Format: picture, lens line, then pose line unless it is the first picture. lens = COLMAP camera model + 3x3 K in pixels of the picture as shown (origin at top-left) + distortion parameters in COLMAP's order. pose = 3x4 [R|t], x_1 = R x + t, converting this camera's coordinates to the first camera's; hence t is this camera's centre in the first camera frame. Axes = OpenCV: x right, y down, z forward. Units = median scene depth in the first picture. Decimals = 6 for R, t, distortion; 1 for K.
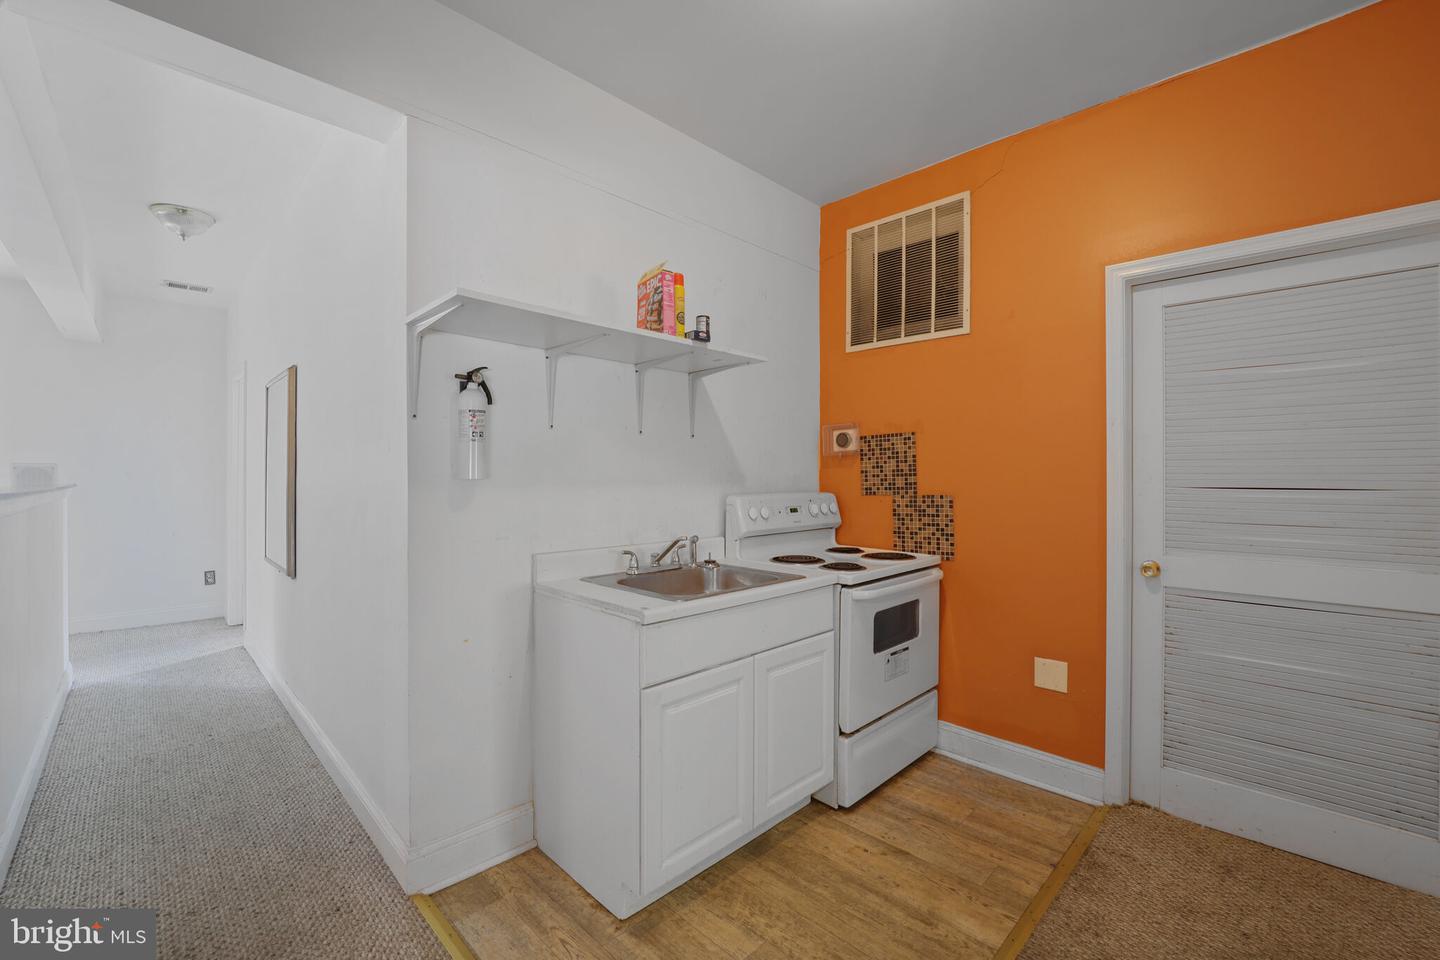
lens RADIAL K [[589.8, 0, 717.1], [0, 589.8, 476.9], [0, 0, 1]] dist [-0.001457, -0.000376]
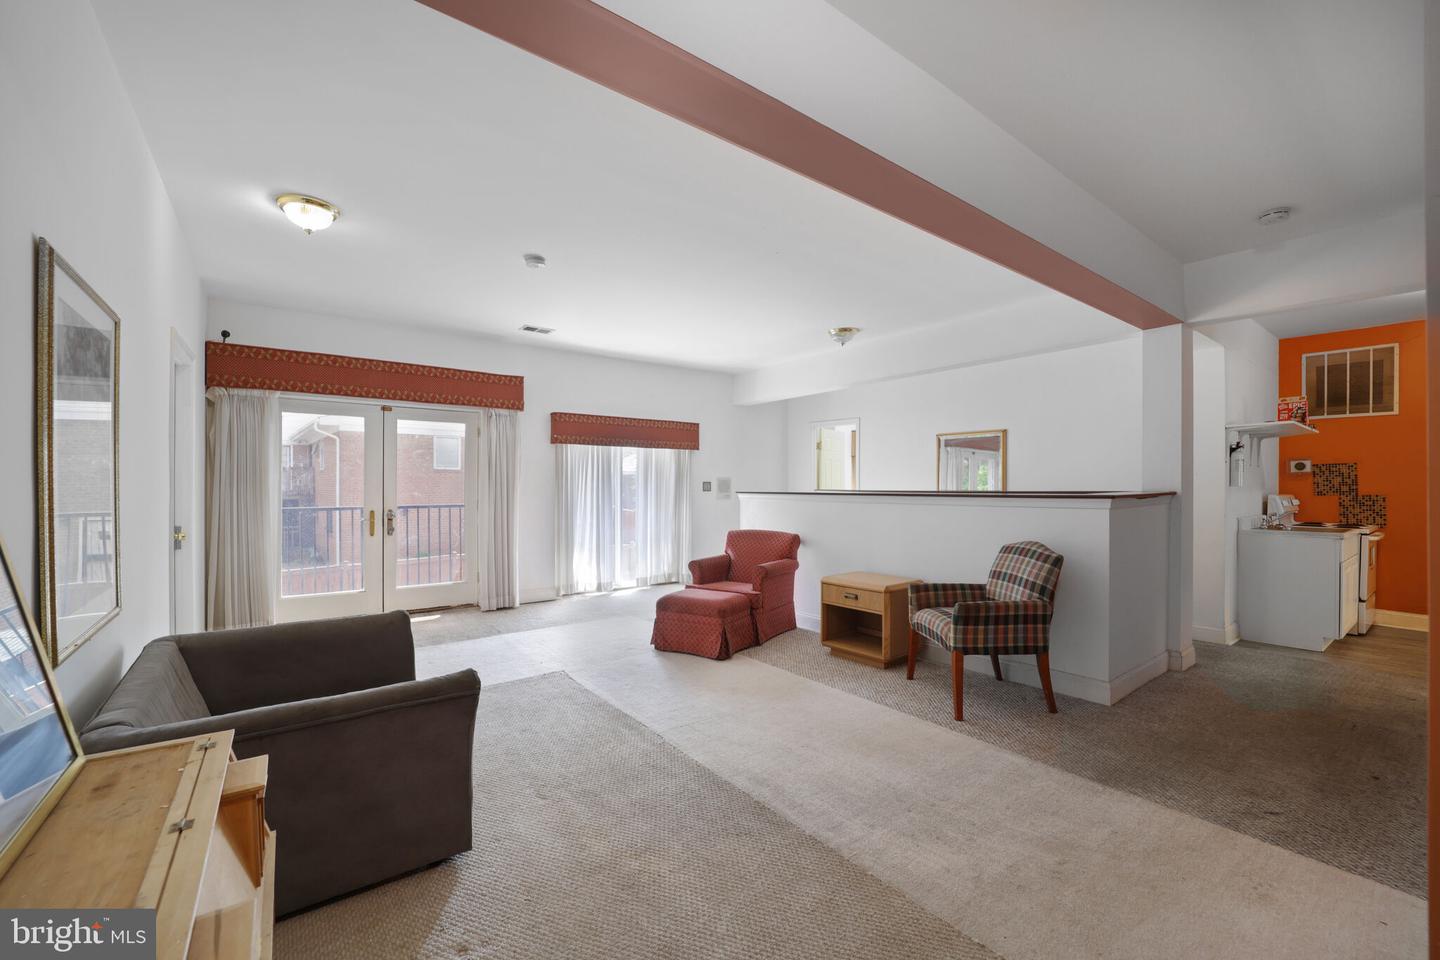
lens RADIAL K [[589.8, 0, 724.7], [0, 589.8, 487.1], [0, 0, 1]] dist [-0.001457, -0.000376]
pose [[0.993189, 0.001335, -0.116504, -1.484746], [-0.001330, 0.999999, 0.000123, 0.006914], [0.116504, 0.000033, 0.993190, -1.152549]]
